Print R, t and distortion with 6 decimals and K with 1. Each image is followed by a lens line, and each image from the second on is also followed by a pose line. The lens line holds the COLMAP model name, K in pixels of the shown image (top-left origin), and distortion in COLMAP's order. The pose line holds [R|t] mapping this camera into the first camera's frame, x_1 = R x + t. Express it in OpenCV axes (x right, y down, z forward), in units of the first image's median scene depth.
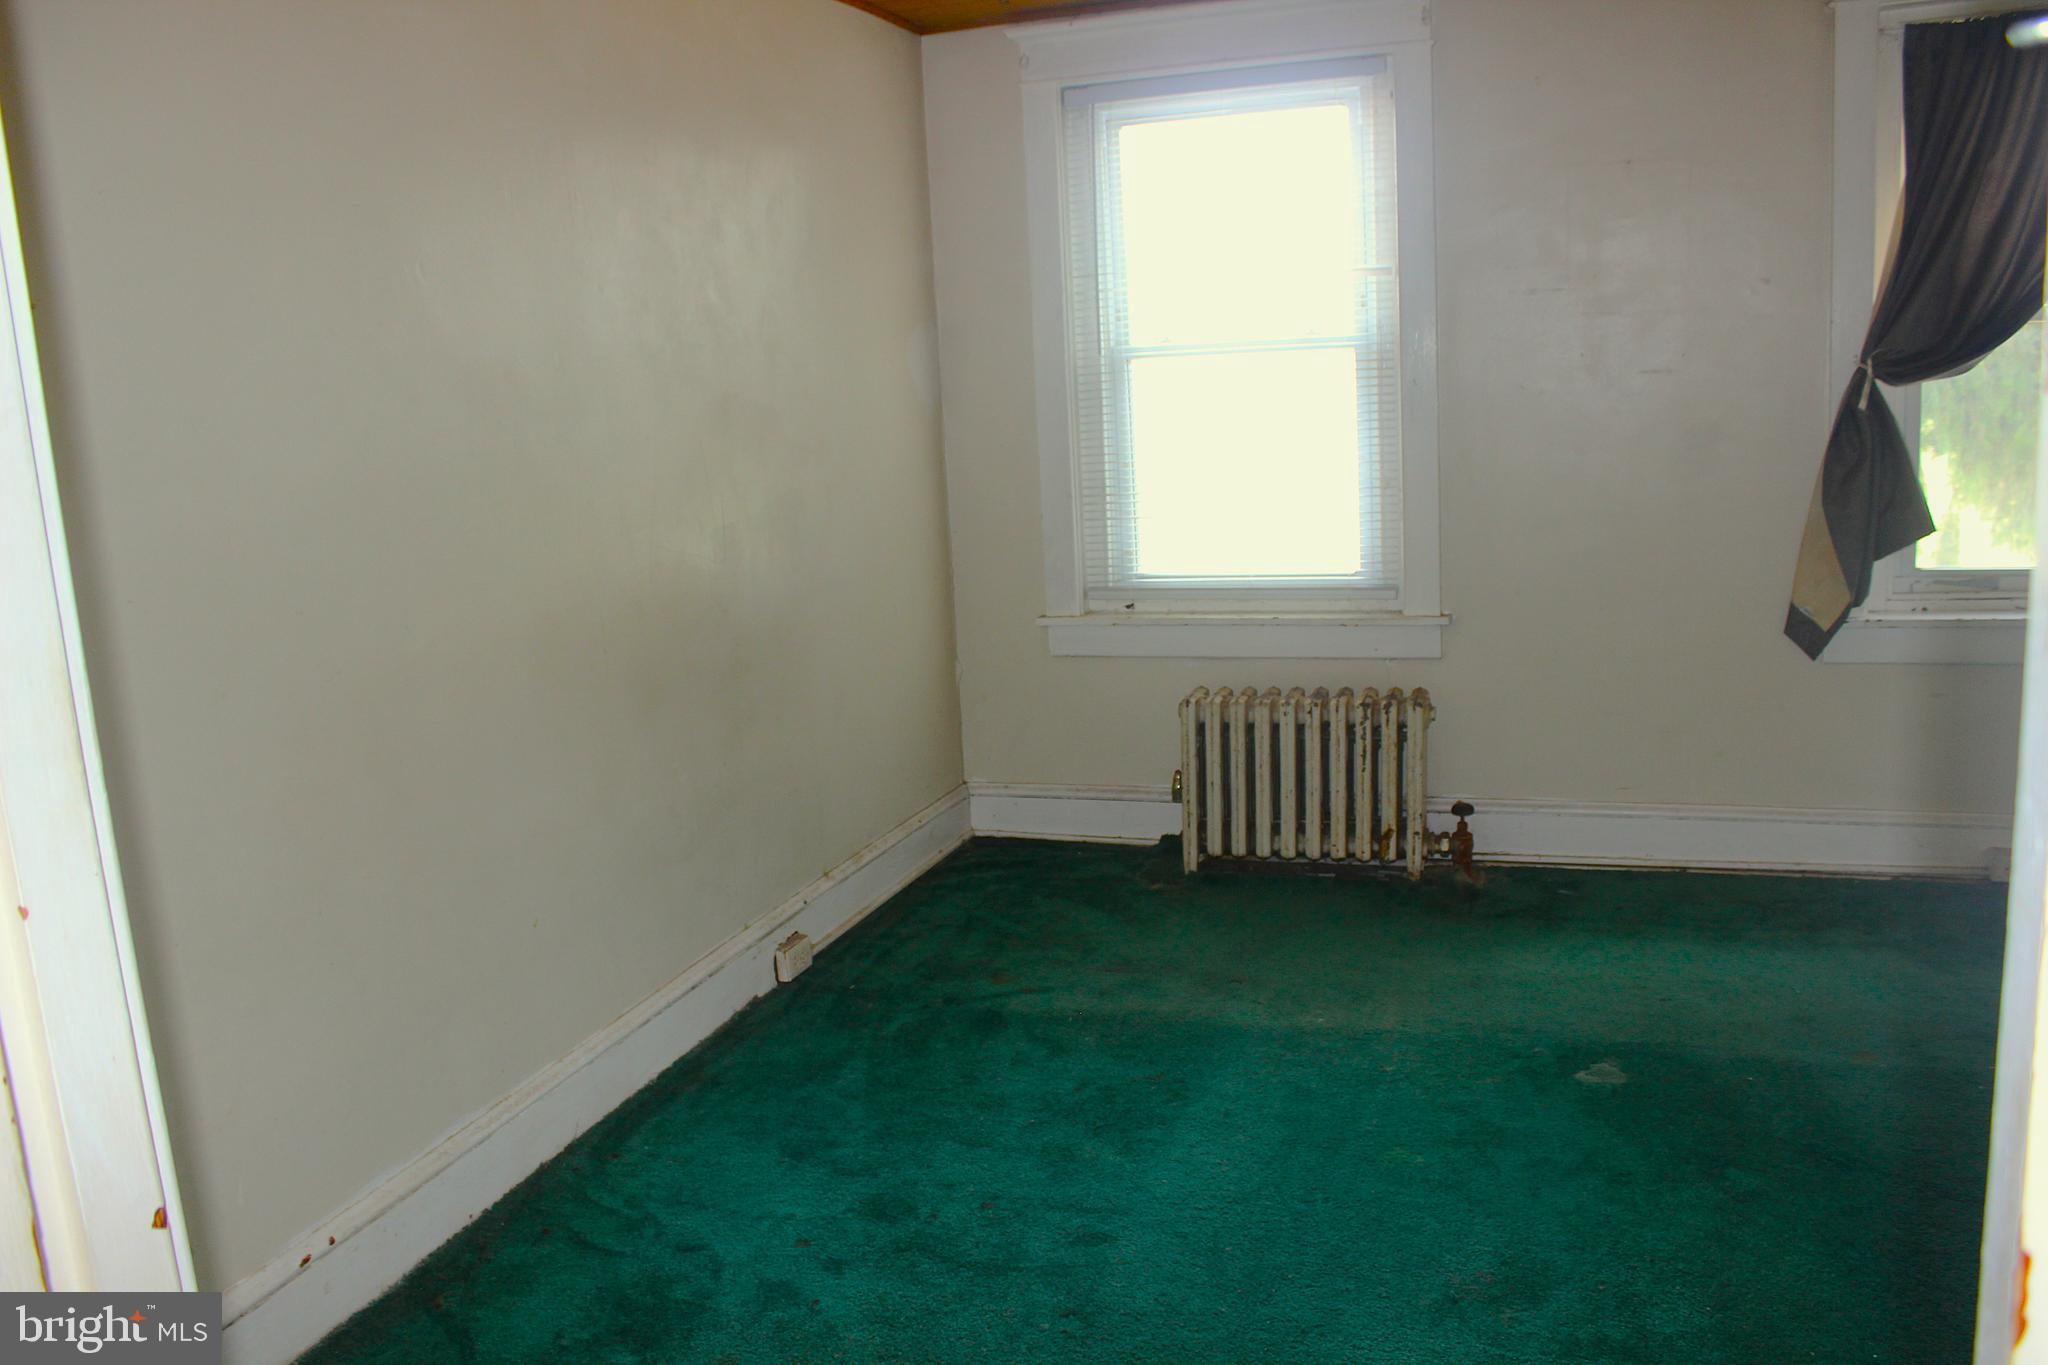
lens RADIAL K [[1689.4, 0, 1032.6], [0, 1689.4, 682.0], [0, 0, 1]] dist [-0.163109, 0.144101]
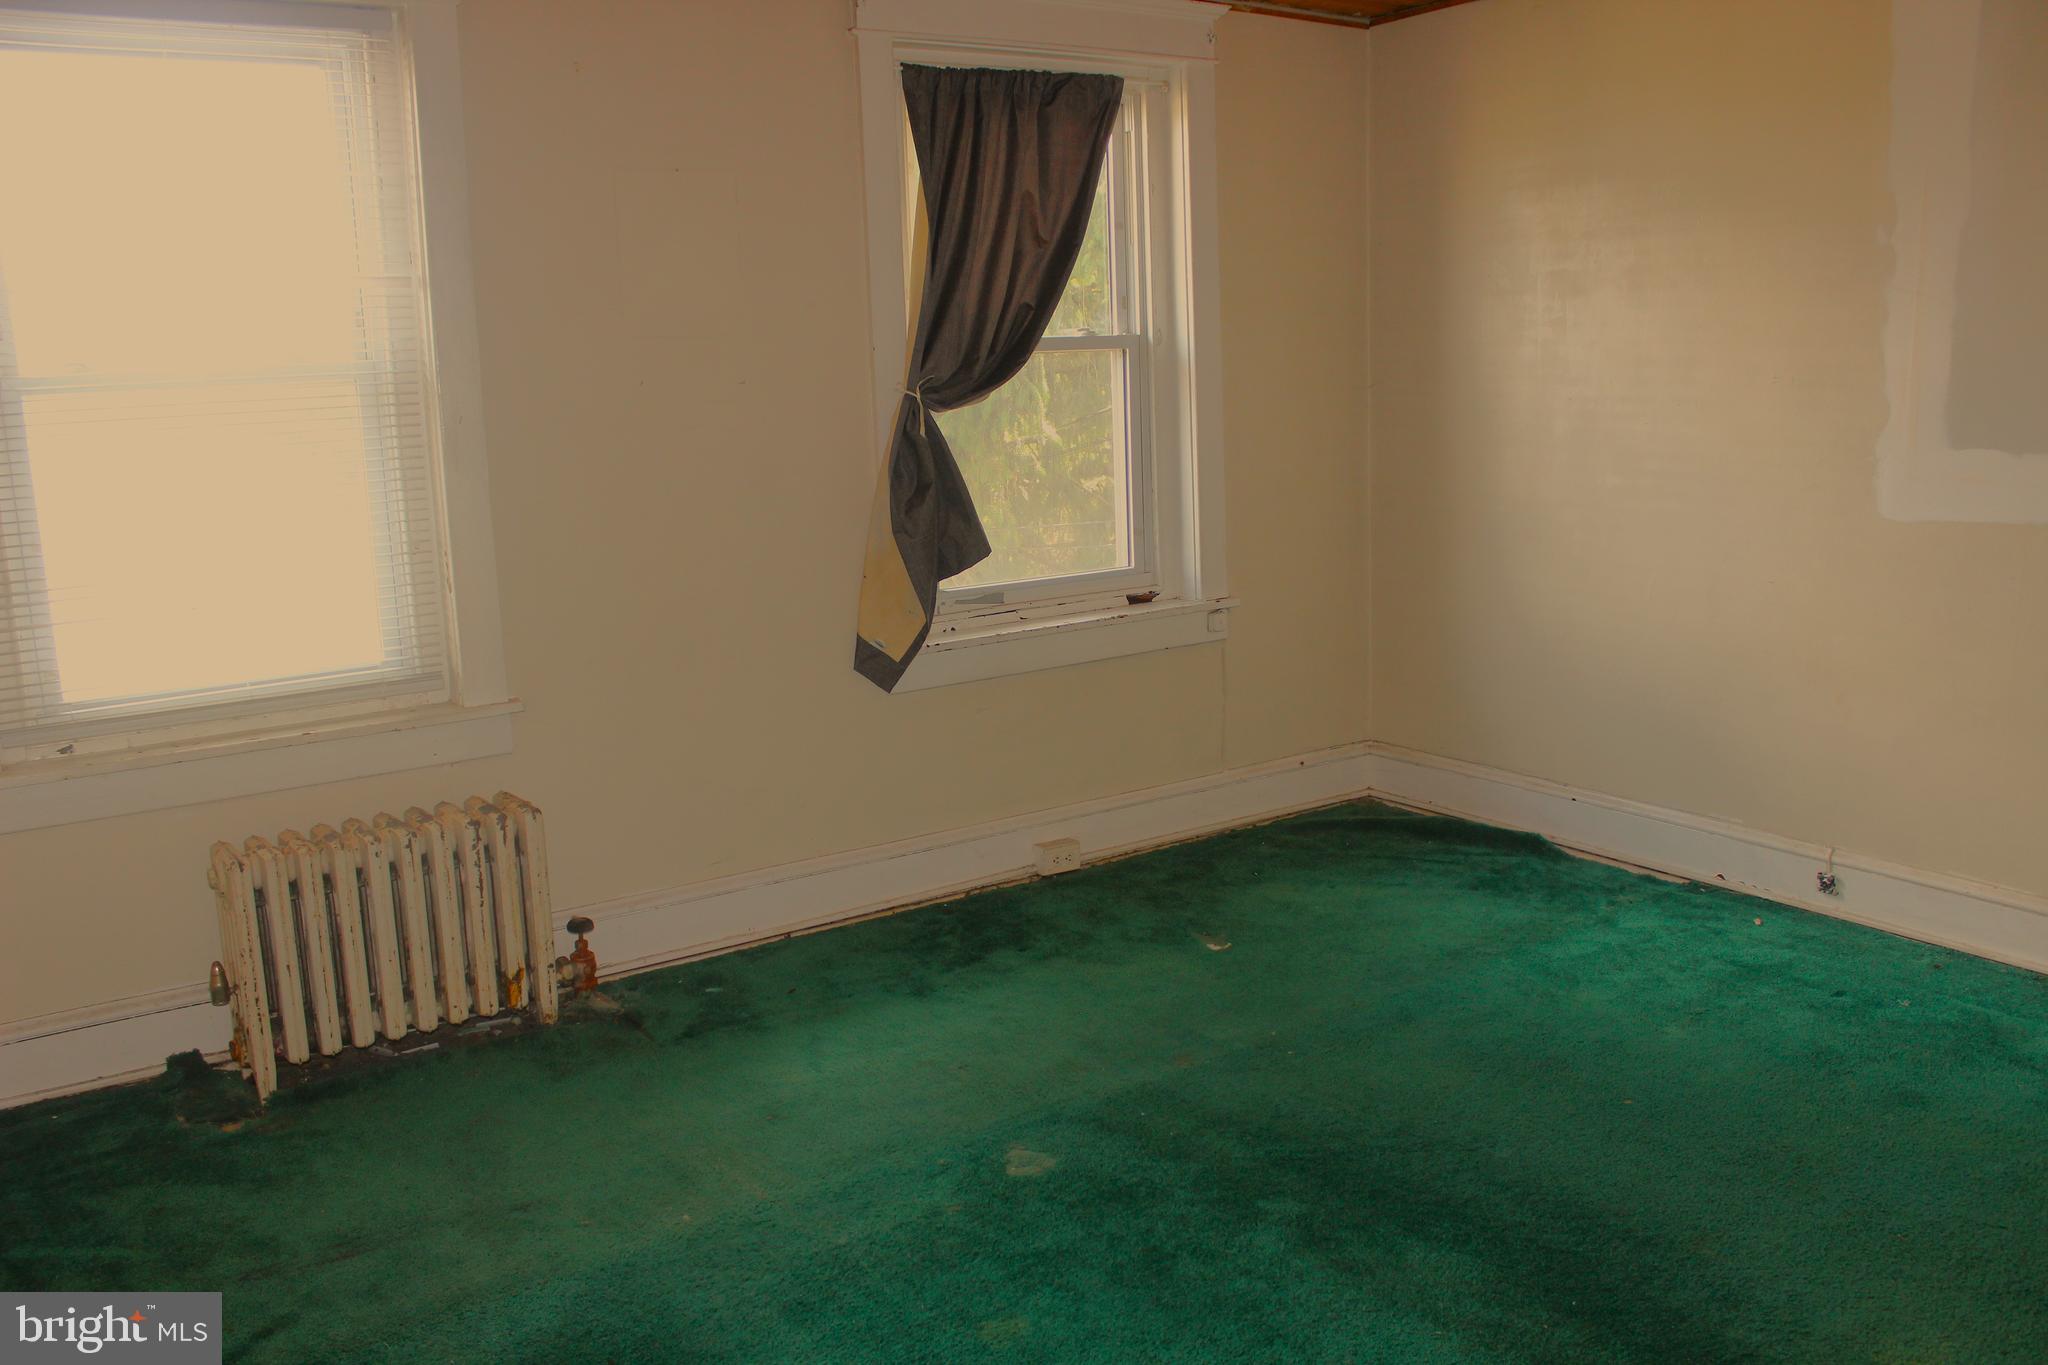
lens RADIAL K [[1689.4, 0, 1027.3], [0, 1689.4, 692.2], [0, 0, 1]] dist [-0.163109, 0.144101]
pose [[0.597265, -0.123820, 0.792428, -0.256425], [0.148924, 0.987951, 0.042125, -0.041233], [-0.788096, 0.092851, 0.608509, 0.302986]]
